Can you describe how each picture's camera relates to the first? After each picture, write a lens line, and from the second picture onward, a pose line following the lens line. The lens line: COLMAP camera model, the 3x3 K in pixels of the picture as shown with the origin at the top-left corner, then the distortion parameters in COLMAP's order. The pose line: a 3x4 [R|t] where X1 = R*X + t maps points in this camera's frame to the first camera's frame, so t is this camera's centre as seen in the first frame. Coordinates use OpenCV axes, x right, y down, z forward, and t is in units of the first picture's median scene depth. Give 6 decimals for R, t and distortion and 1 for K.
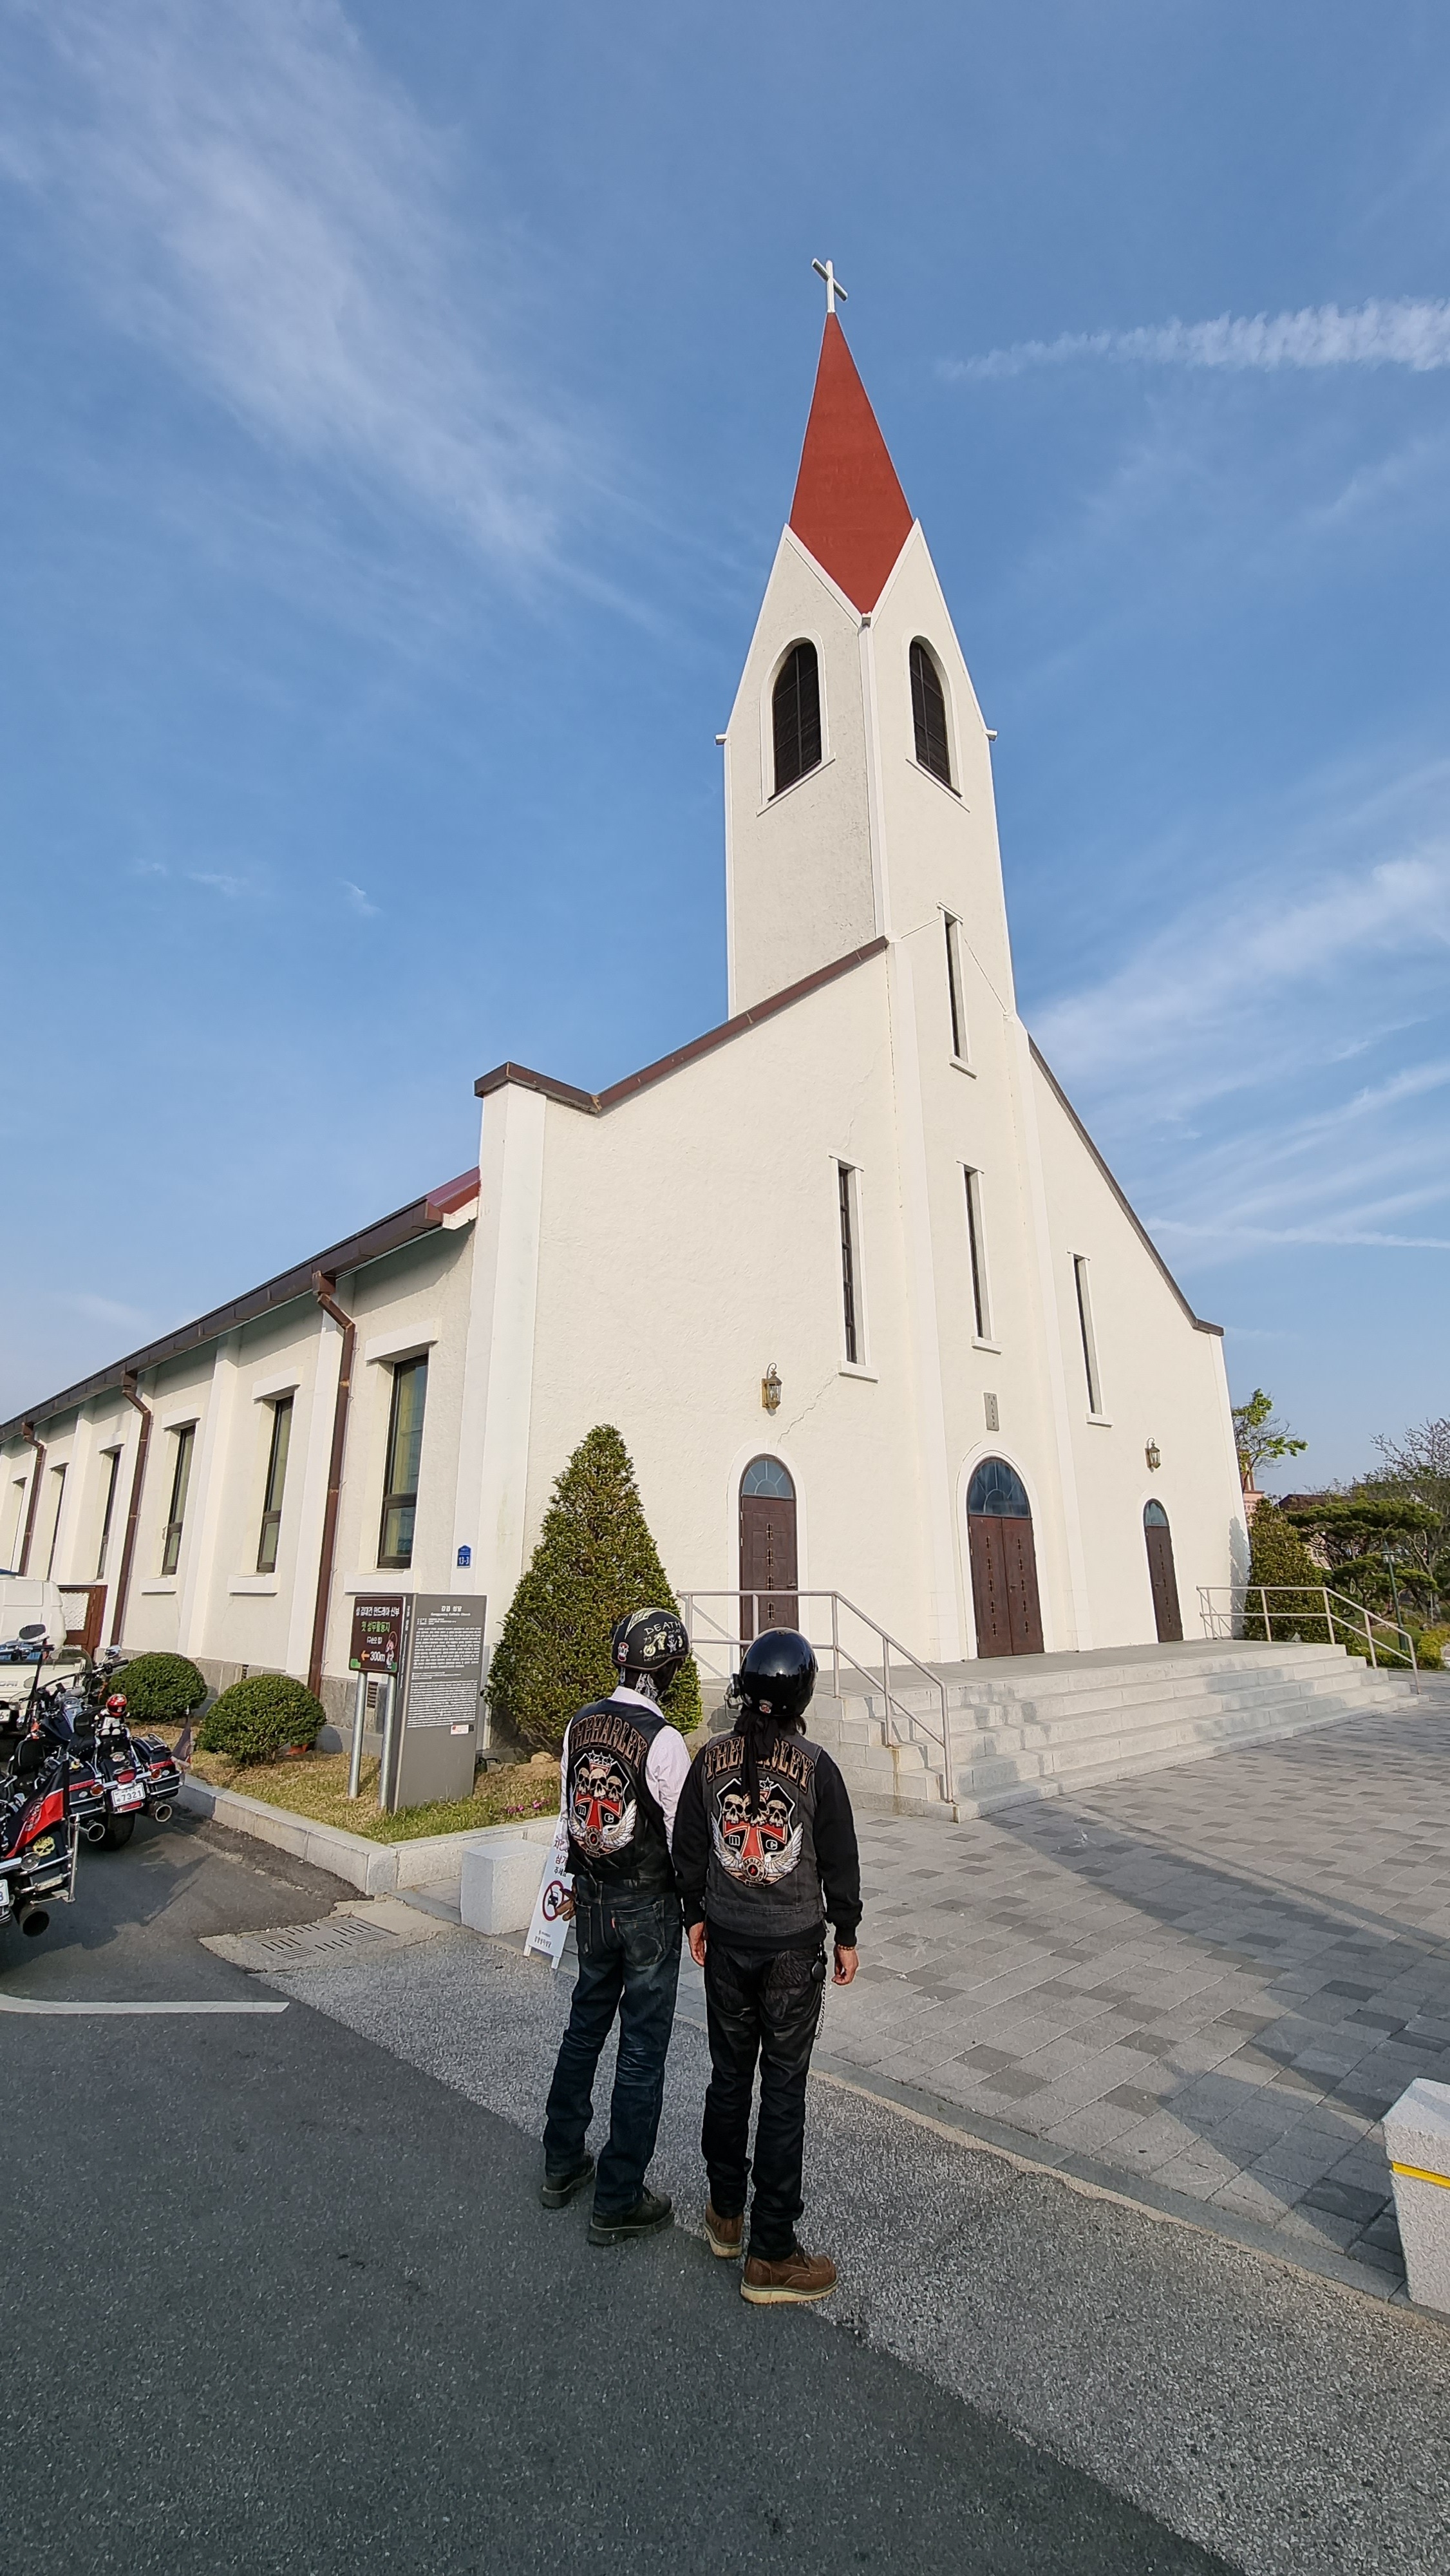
lens RADIAL K [[1083.0, 0, 761.0], [0, 1083.0, 1272.3], [0, 0, 1]] dist [-0.003609, -0.000564]
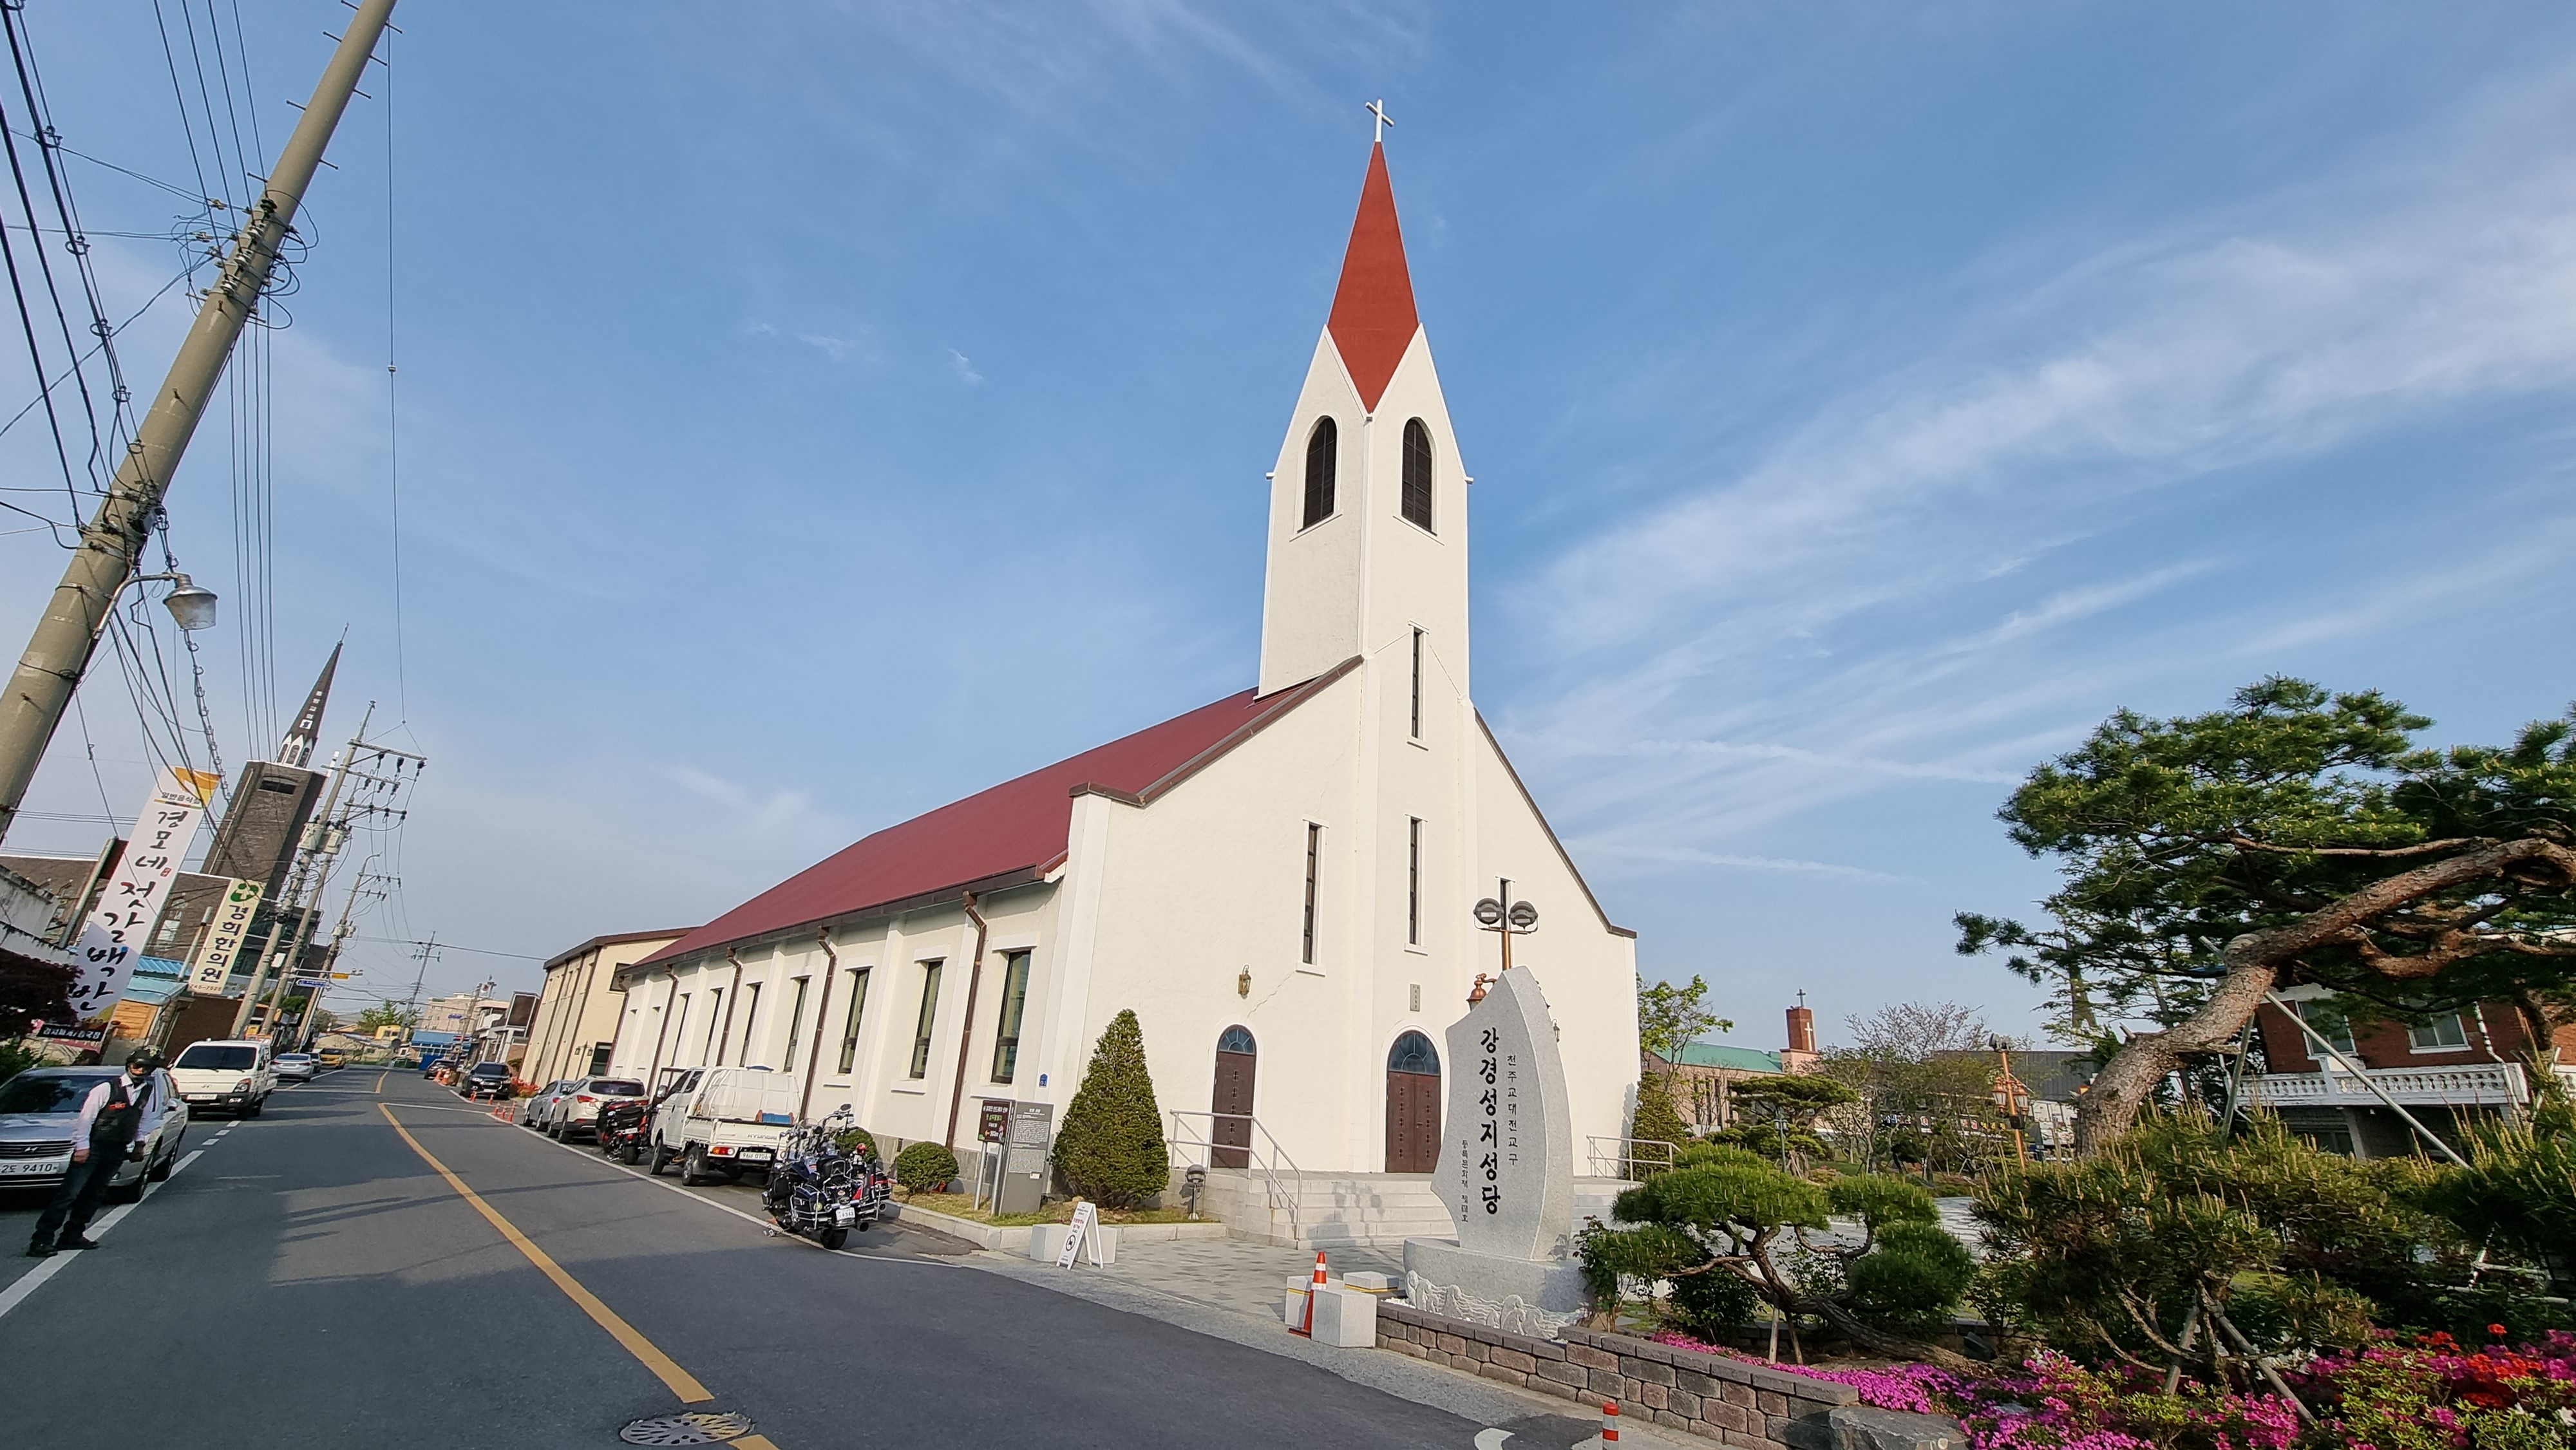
lens RADIAL K [[1083.0, 0, 1291.7], [0, 1083.0, 712.3], [0, 0, 1]] dist [-0.003609, -0.000564]
pose [[0.996749, 0.048948, -0.063994, 0.147096], [-0.053323, 0.996222, -0.068546, -0.163981], [0.060397, 0.071735, 0.995593, -0.536351]]
